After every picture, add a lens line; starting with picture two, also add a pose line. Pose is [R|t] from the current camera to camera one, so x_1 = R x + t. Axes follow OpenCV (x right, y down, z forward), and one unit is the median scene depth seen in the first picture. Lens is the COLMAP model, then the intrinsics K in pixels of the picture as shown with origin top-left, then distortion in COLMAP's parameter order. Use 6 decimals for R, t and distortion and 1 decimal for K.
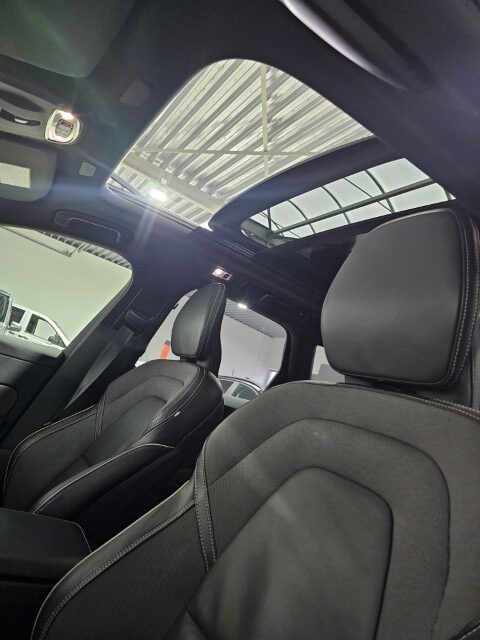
lens RADIAL K [[433.0, 0, 240.0], [0, 433.0, 320.0], [0, 0, 1]] dist [0.034081, -0.000892]
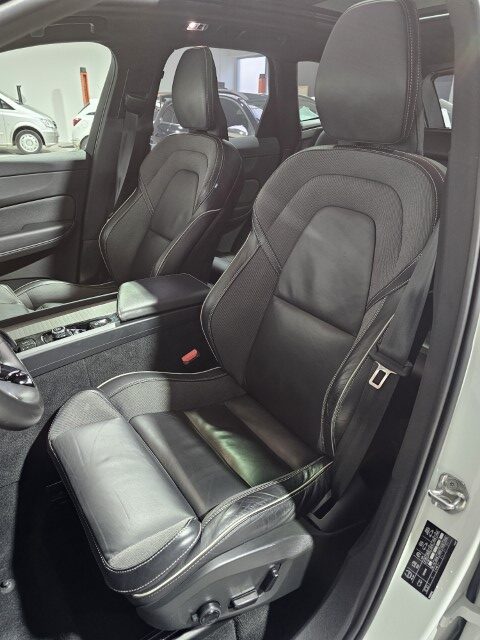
lens RADIAL K [[431.5, 0, 241.2], [0, 431.5, 312.2], [0, 0, 1]] dist [0.036504, -0.003676]
pose [[0.955440, -0.286687, -0.070317, -0.128743], [0.271670, 0.760844, 0.589332, -0.370913], [-0.115453, -0.582174, 0.804825, -0.464550]]
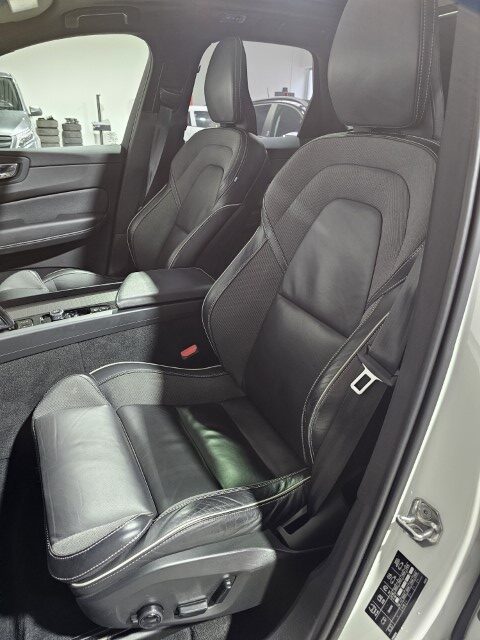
lens RADIAL K [[433.0, 0, 240.0], [0, 433.0, 320.0], [0, 0, 1]] dist [0.034081, -0.000892]
pose [[0.956262, -0.216614, -0.196576, 0.046647], [0.290256, 0.786002, 0.545850, -0.230687], [0.036270, -0.579032, 0.814497, -0.443605]]
